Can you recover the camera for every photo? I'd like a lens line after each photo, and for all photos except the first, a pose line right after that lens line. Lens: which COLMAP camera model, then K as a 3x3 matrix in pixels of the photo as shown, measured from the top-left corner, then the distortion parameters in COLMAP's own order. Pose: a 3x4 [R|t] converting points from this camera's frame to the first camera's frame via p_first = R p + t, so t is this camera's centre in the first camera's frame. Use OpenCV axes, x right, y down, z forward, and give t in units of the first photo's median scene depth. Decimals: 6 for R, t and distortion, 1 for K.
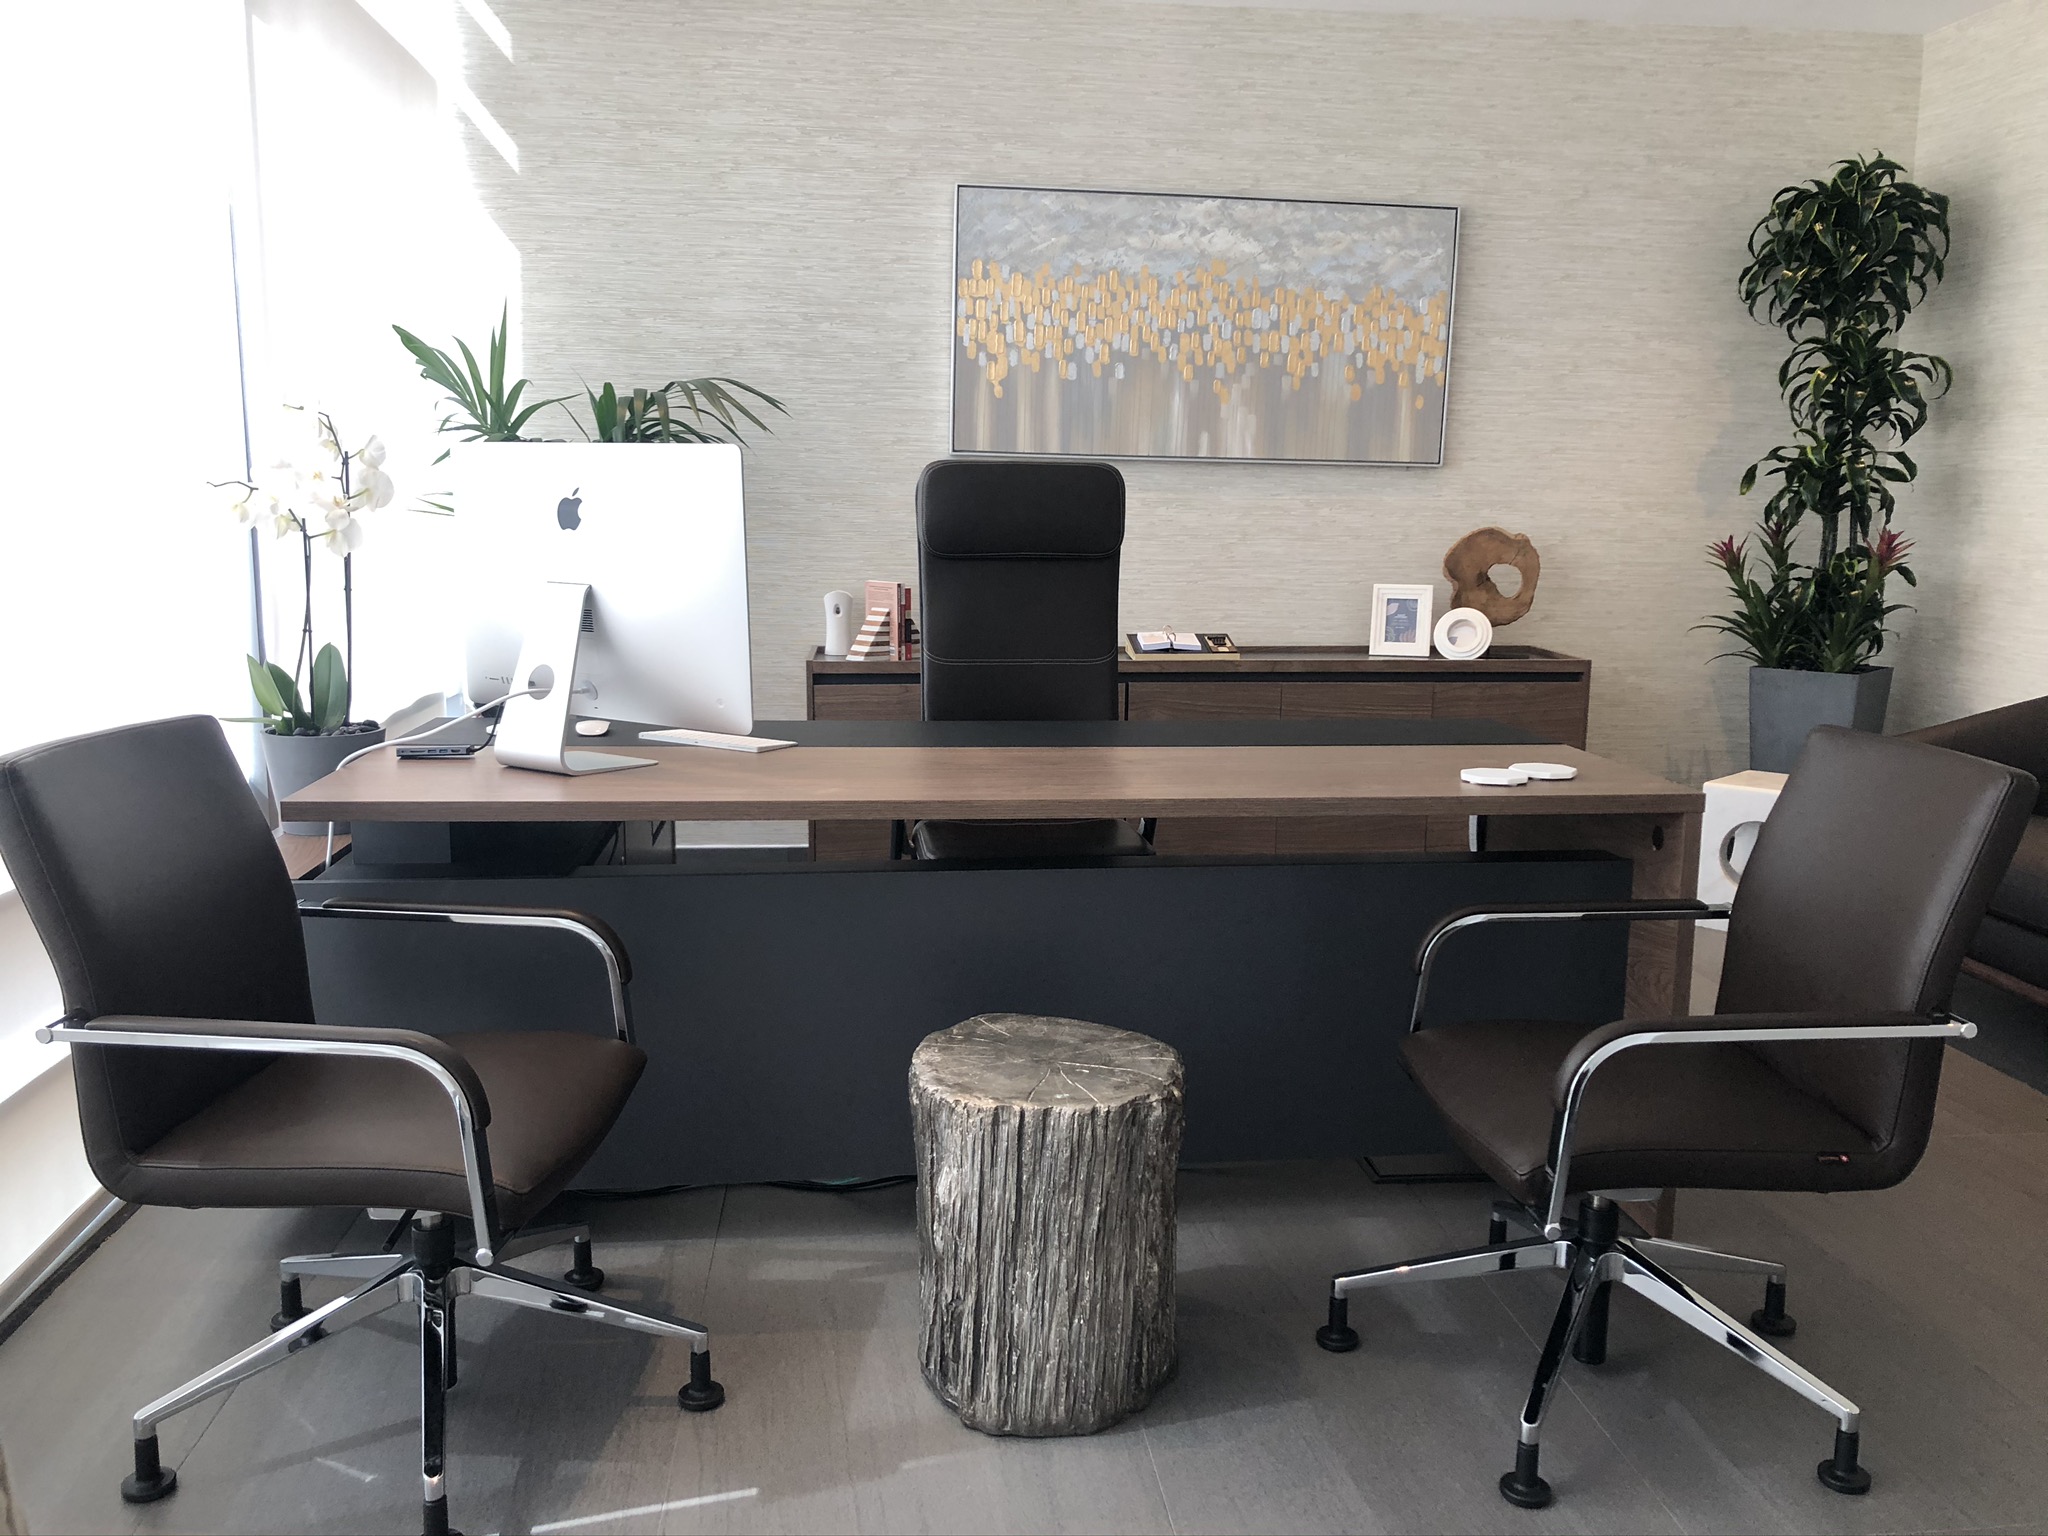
lens RADIAL K [[1699.5, 0, 1021.8], [0, 1699.5, 761.3], [0, 0, 1]] dist [0.062109, -0.025448]
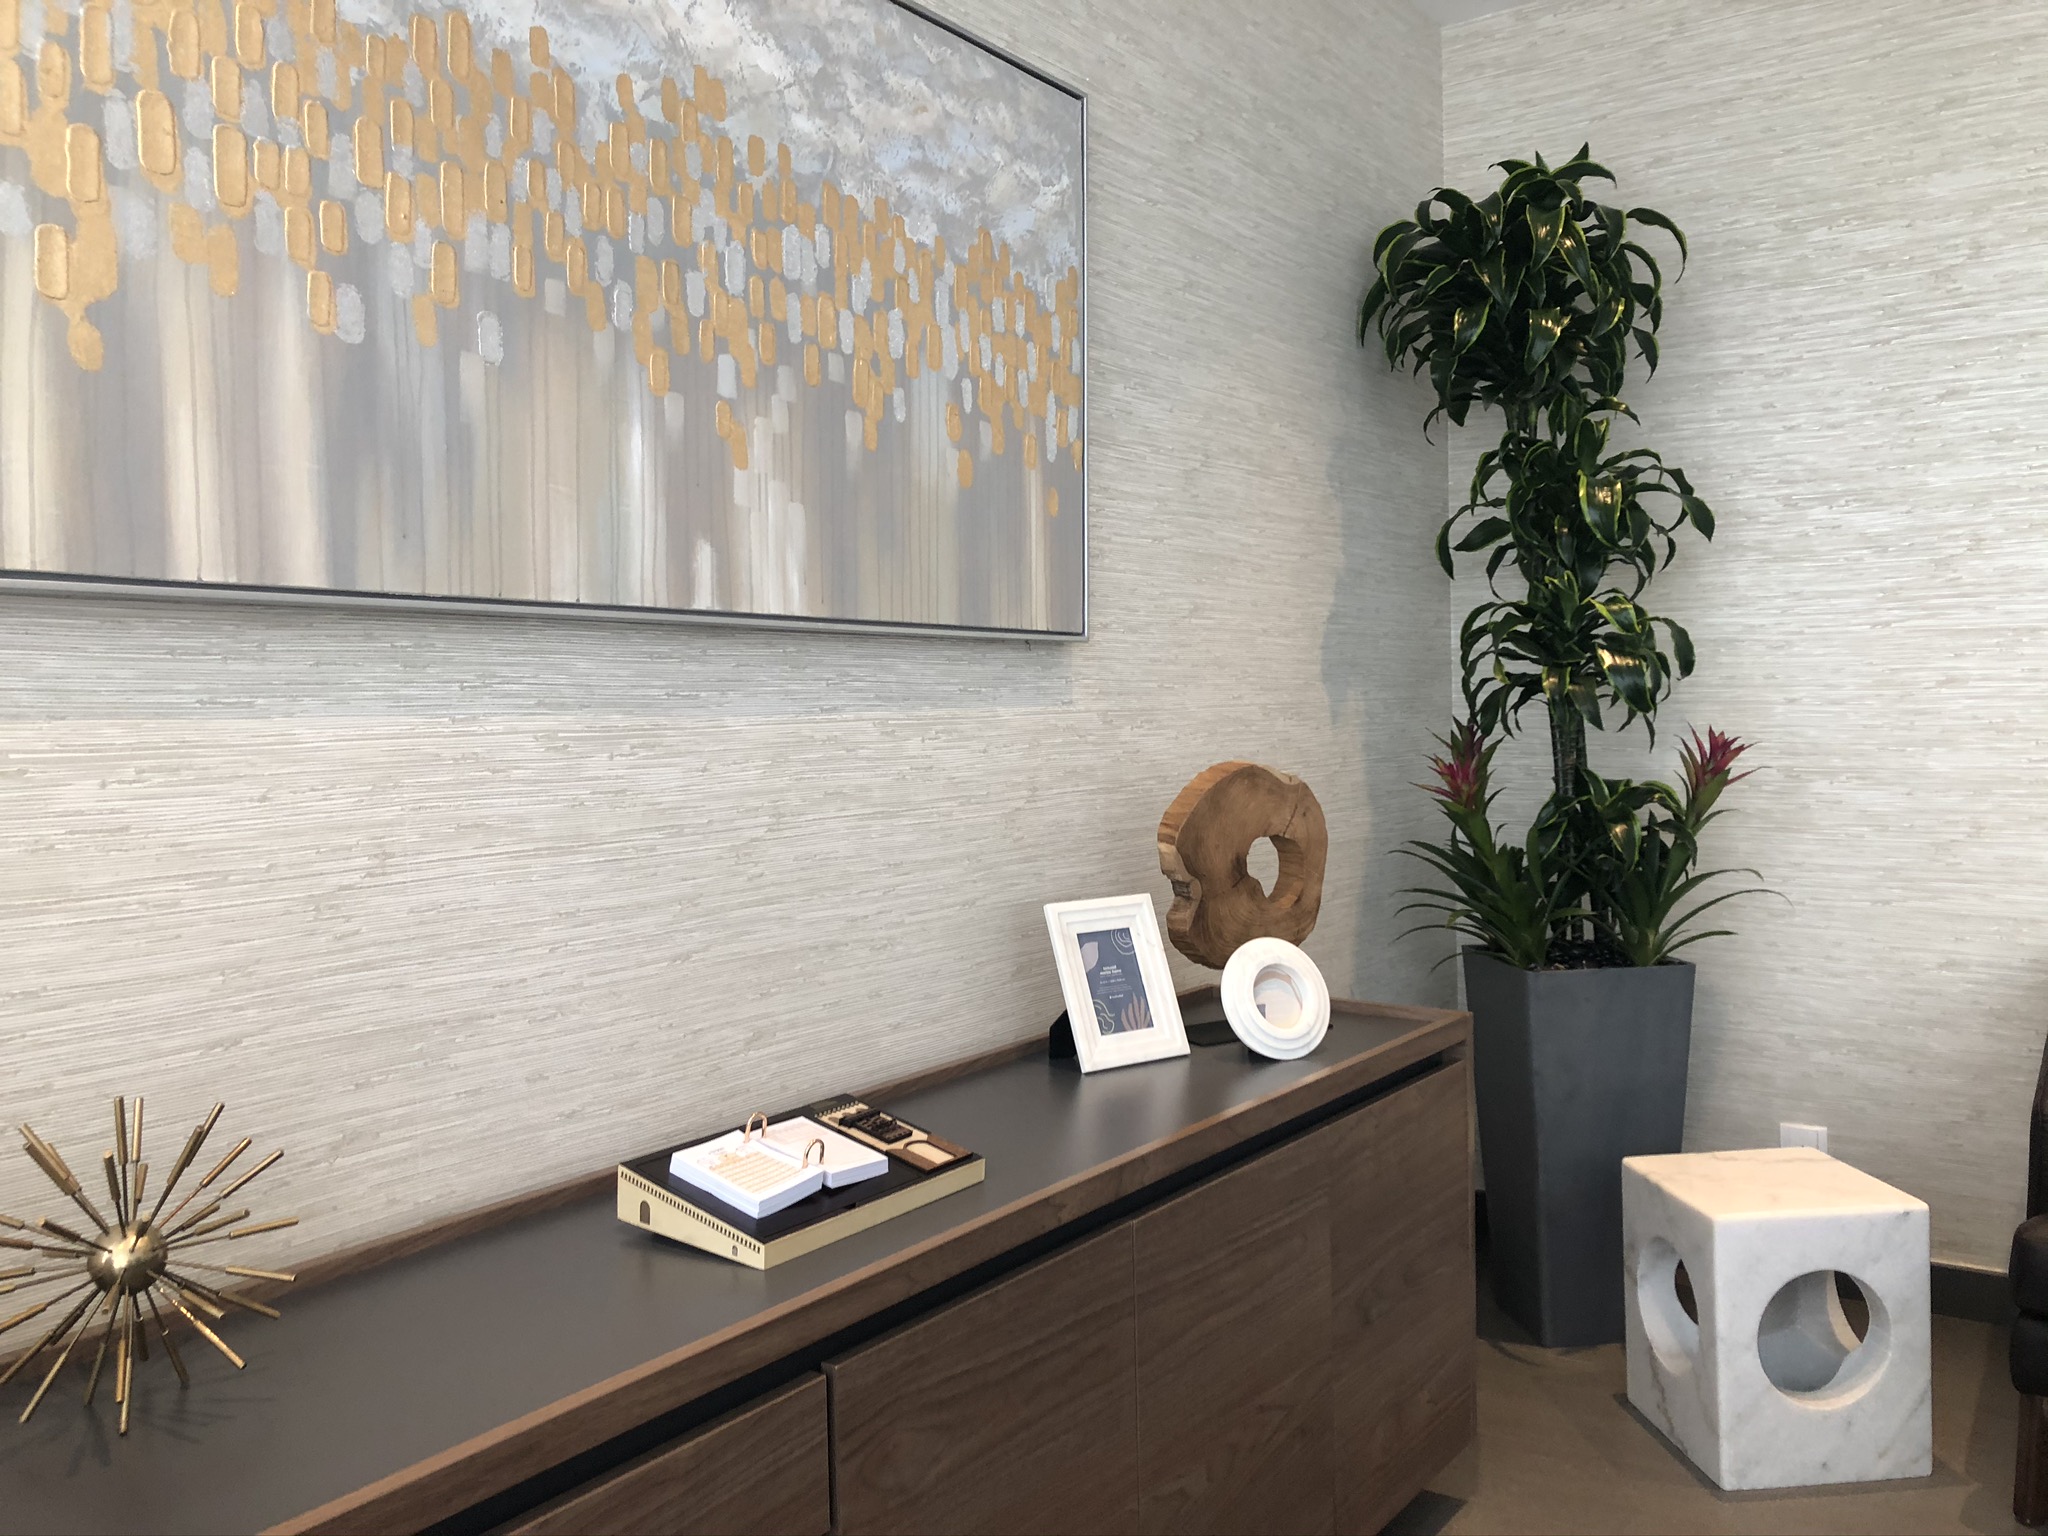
lens RADIAL K [[1699.5, 0, 1025.4], [0, 1699.5, 764.1], [0, 0, 1]] dist [0.062109, -0.025448]
pose [[0.663895, -0.057223, 0.745633, -0.117642], [0.149107, 0.987177, -0.057001, -0.117554], [-0.732810, 0.149022, 0.663914, 0.725378]]
